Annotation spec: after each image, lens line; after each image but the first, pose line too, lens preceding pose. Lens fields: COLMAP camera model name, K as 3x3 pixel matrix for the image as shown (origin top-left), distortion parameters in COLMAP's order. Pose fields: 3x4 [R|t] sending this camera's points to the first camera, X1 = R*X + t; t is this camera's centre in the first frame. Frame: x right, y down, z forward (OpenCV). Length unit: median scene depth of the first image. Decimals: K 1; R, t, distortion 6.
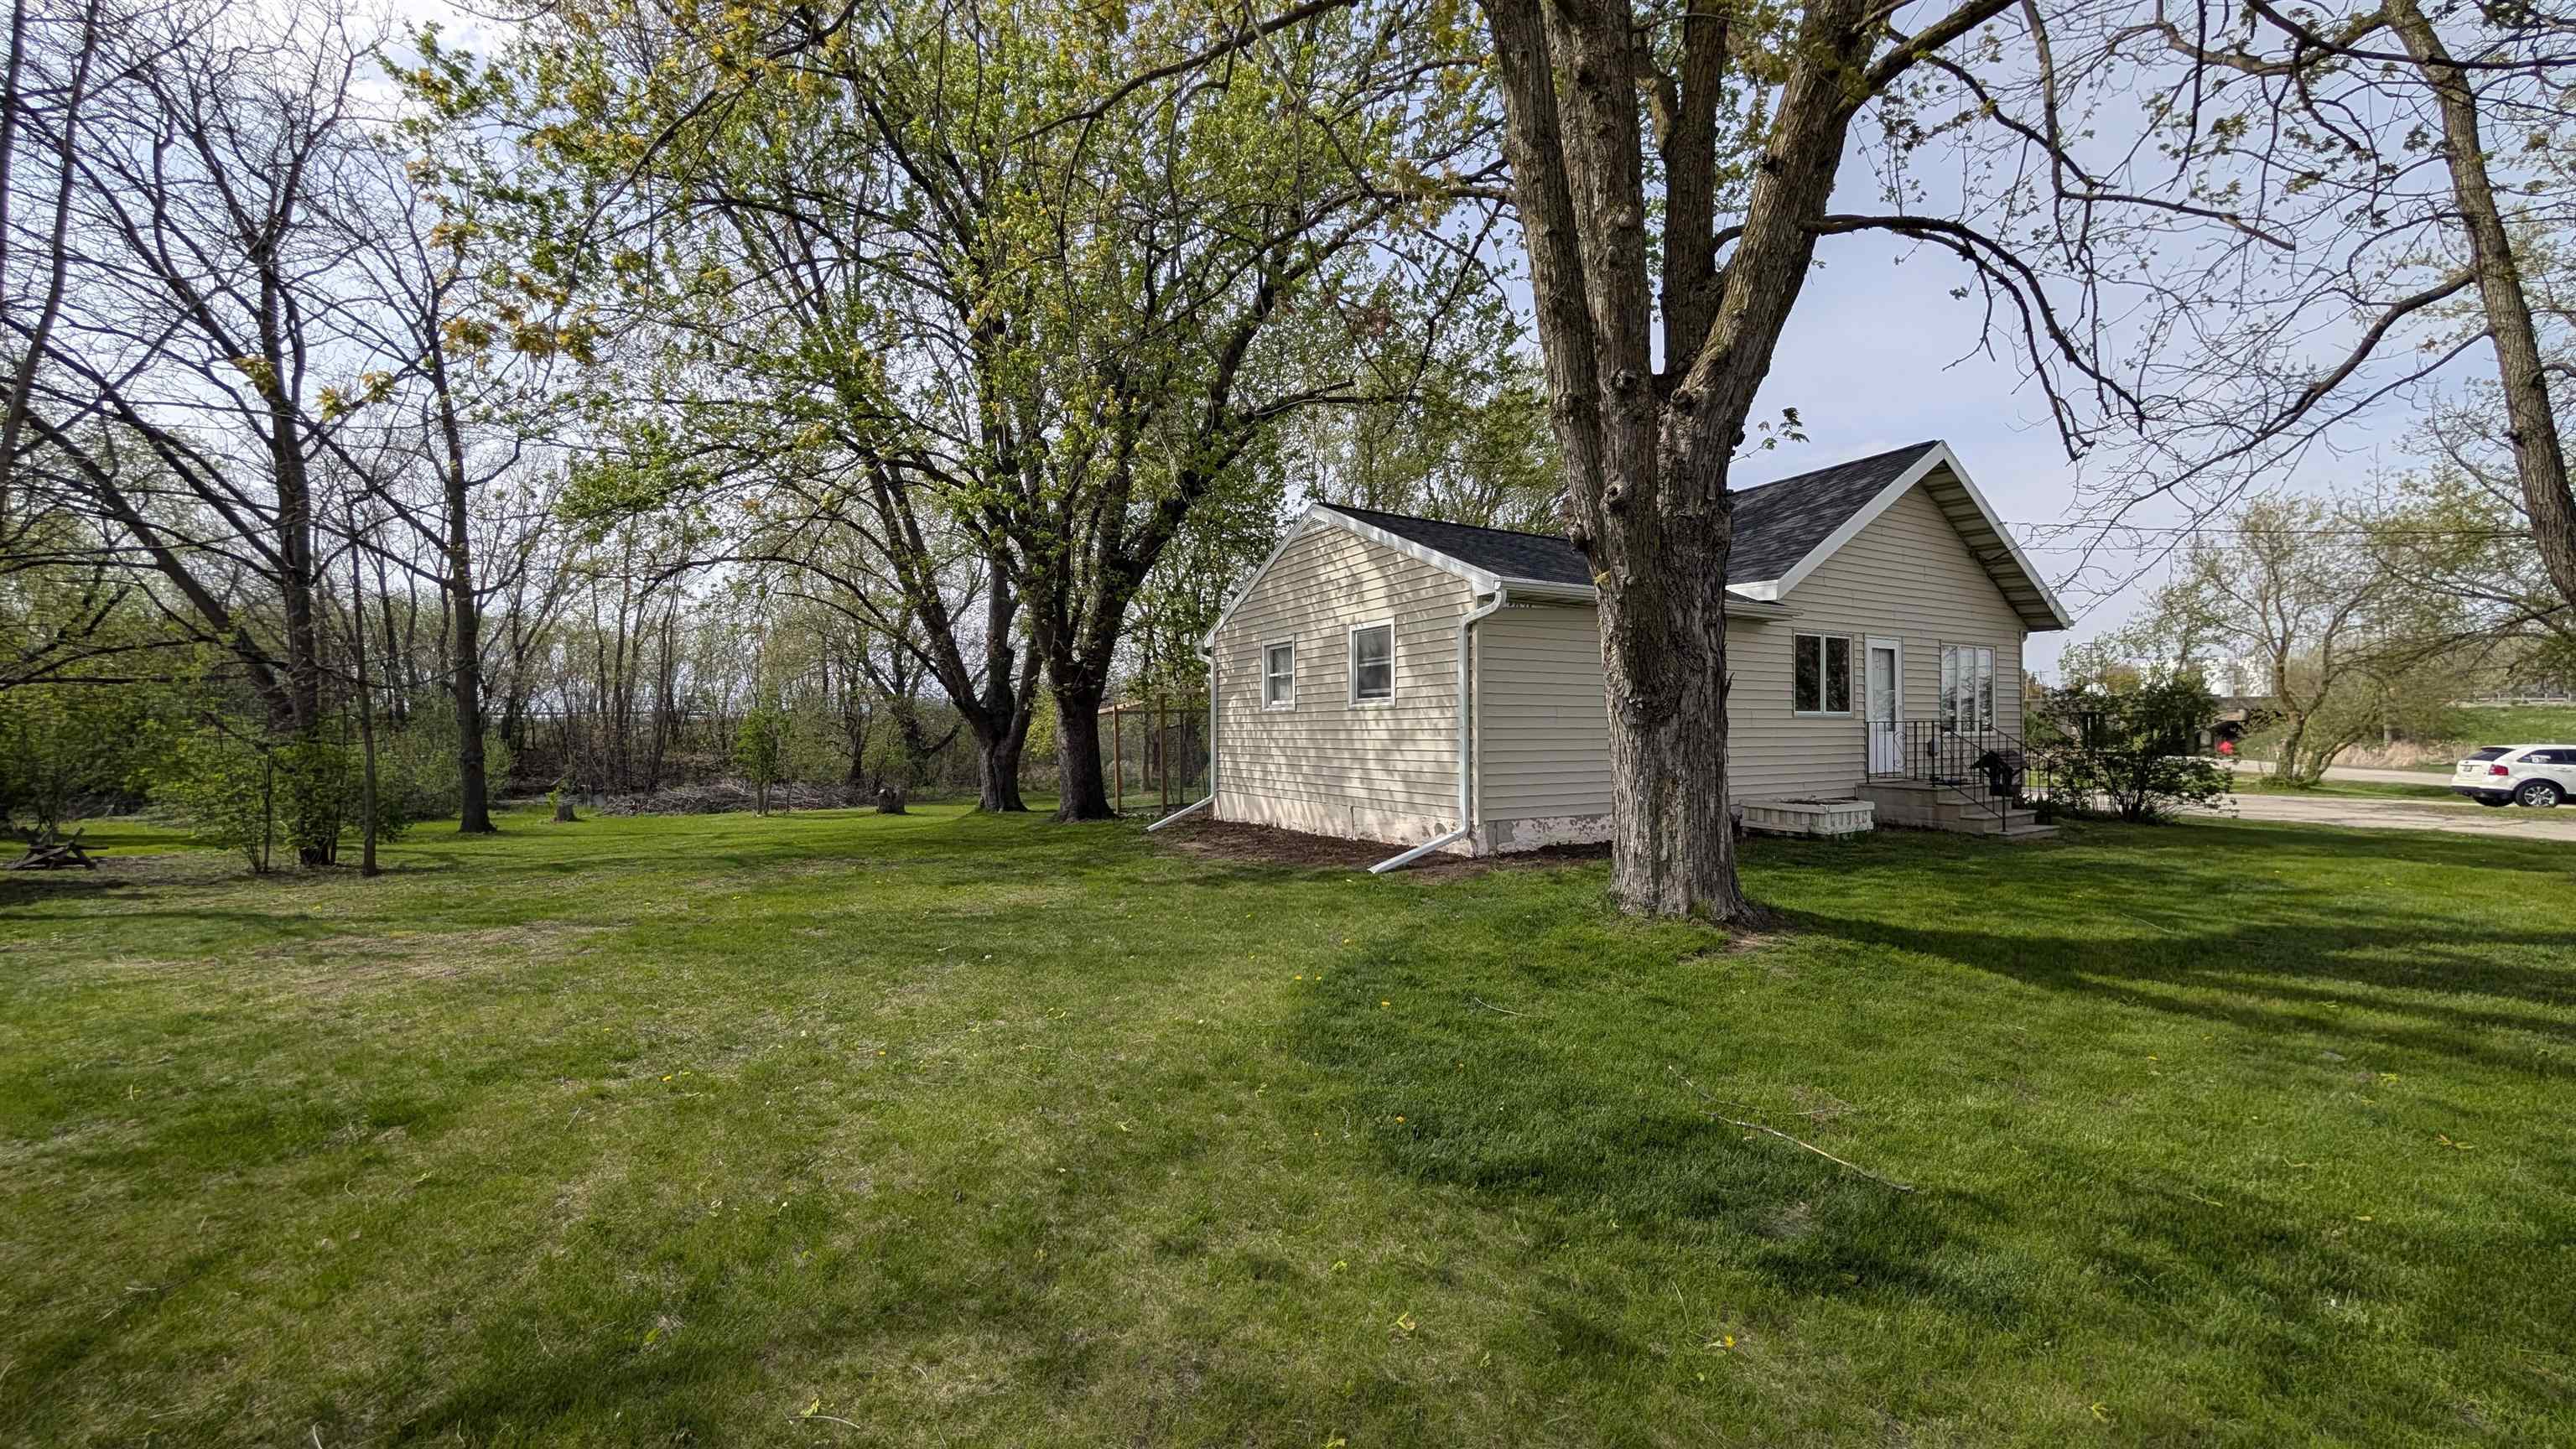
lens RADIAL K [[938.6, 0, 1290.3], [0, 938.6, 737.0], [0, 0, 1]] dist [-0.000219, 0.000330]
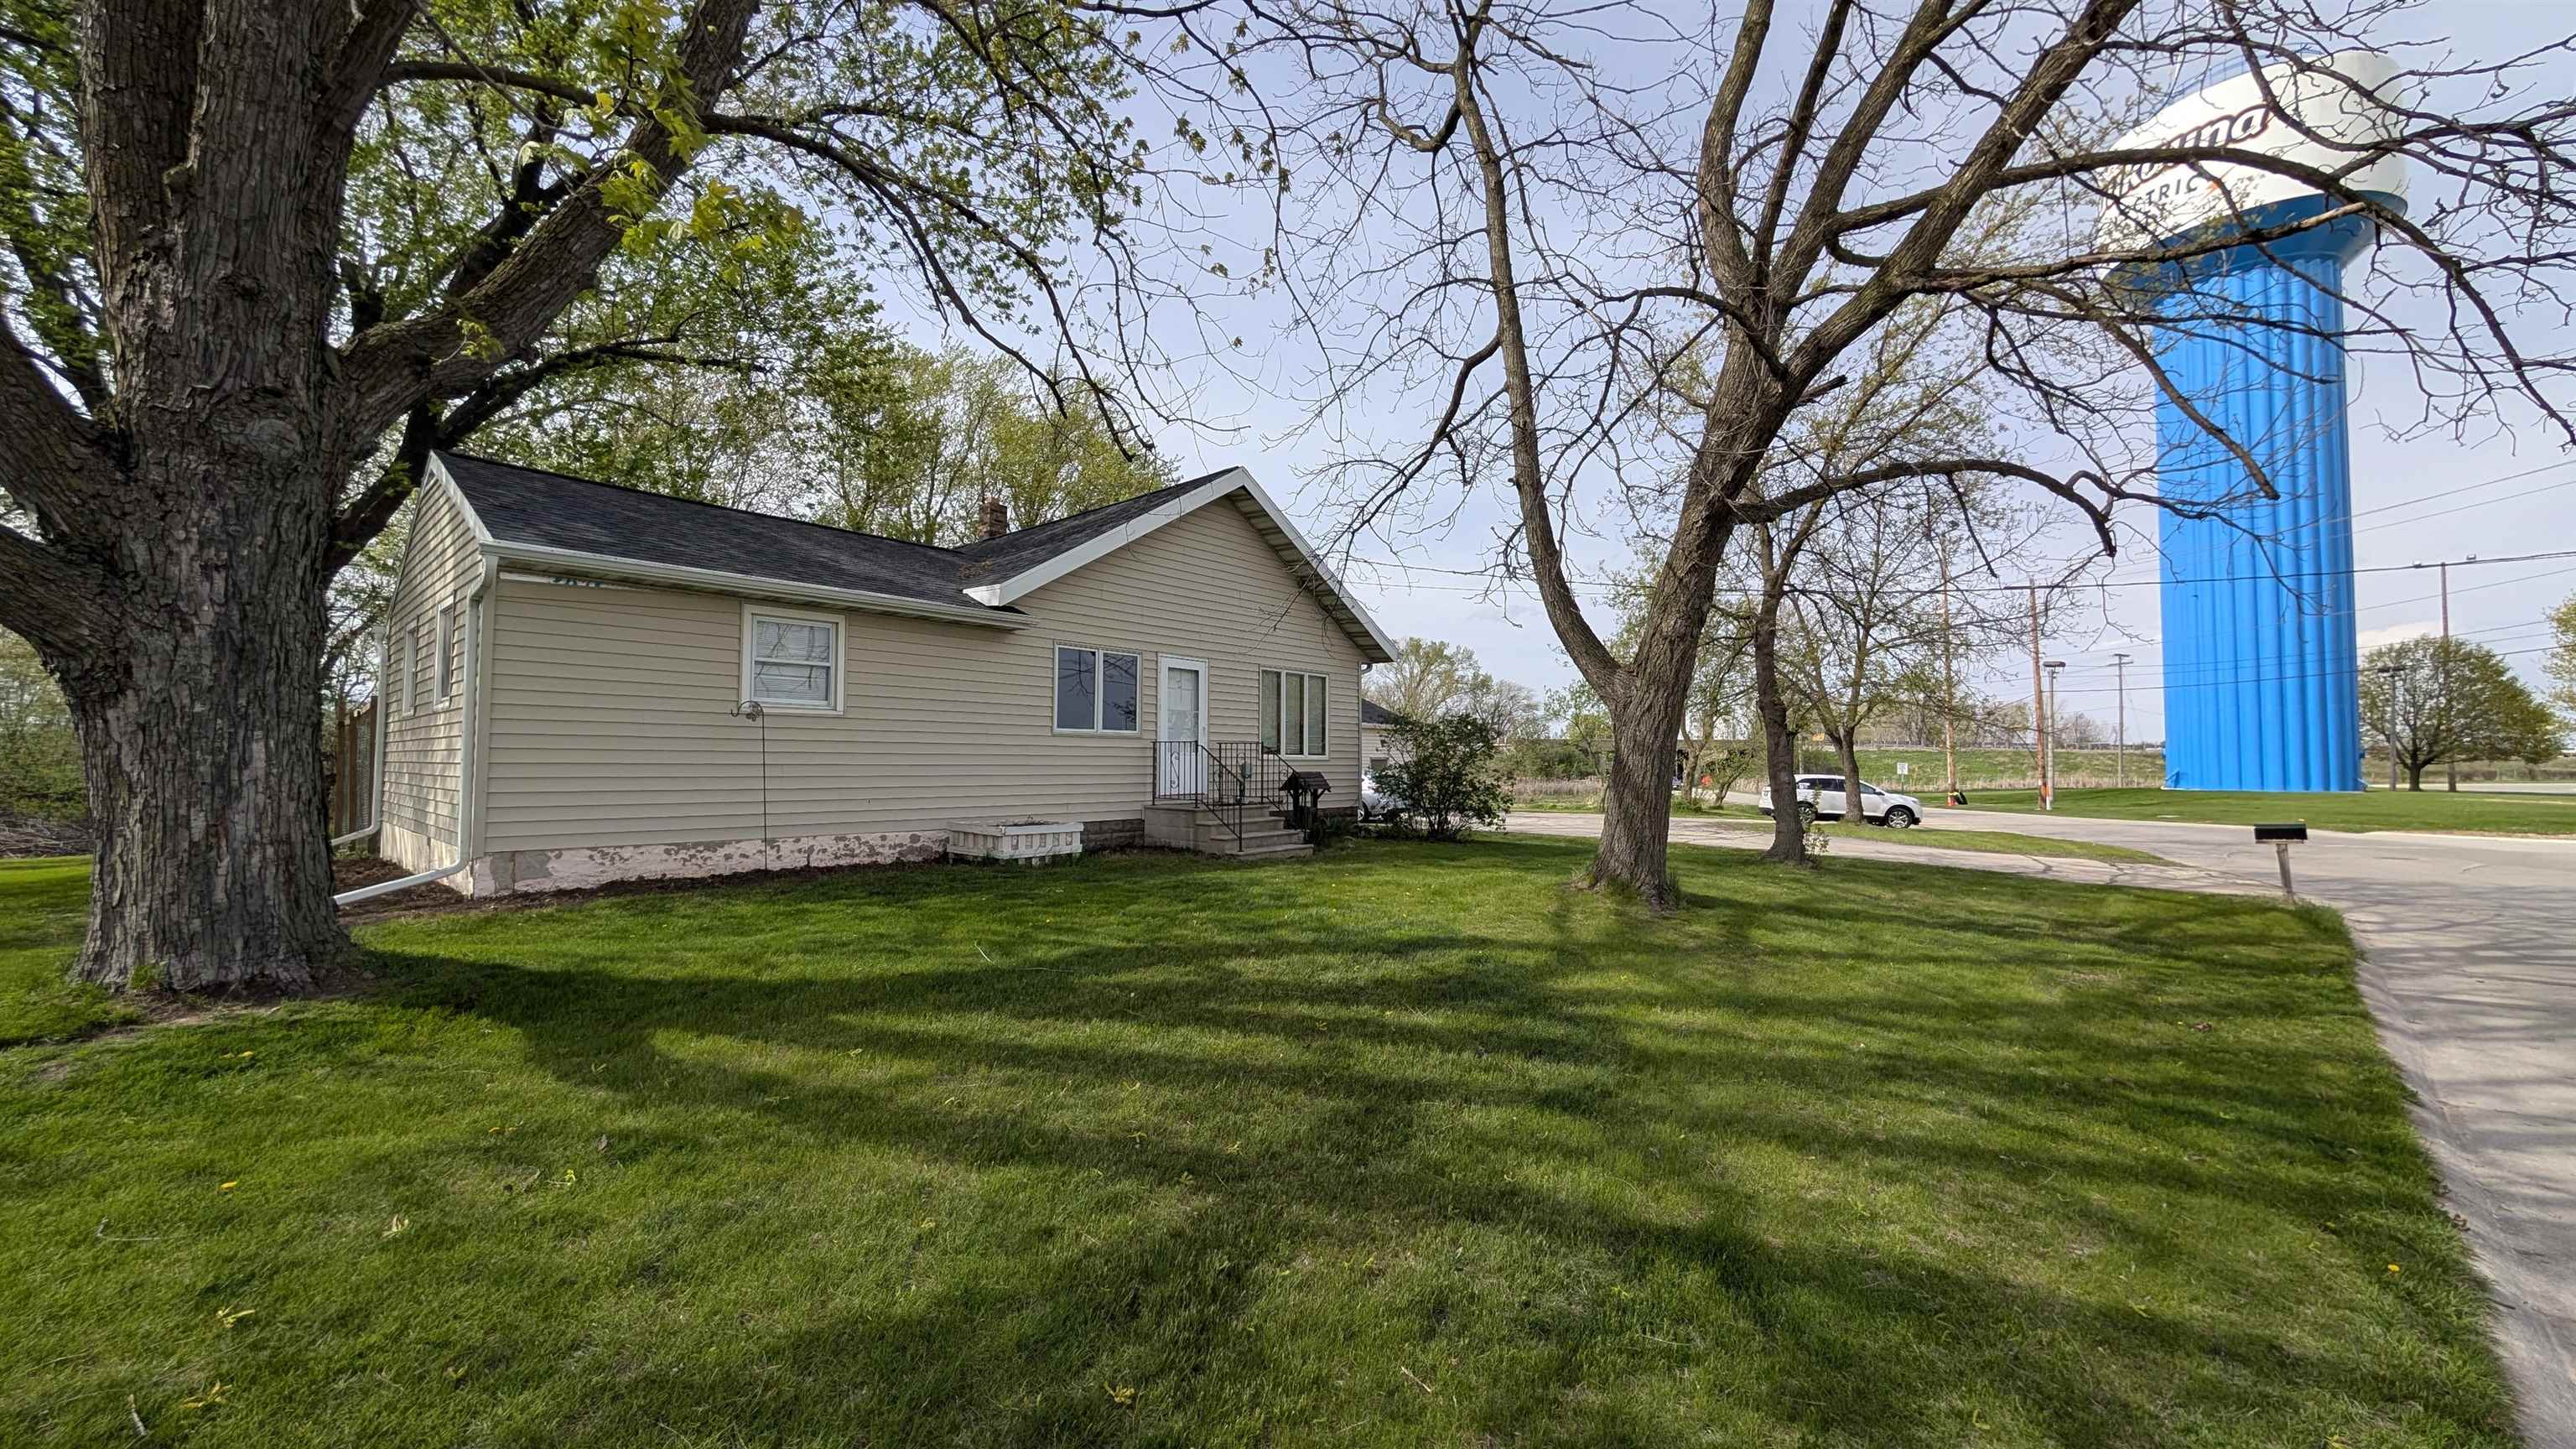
lens RADIAL K [[938.6, 0, 1276.4], [0, 938.6, 727.3], [0, 0, 1]] dist [-0.000219, 0.000330]
pose [[0.948040, 0.022586, 0.317349, 0.508392], [-0.009168, 0.999002, -0.043710, 0.012714], [-0.318019, 0.038529, 0.947301, 0.041593]]
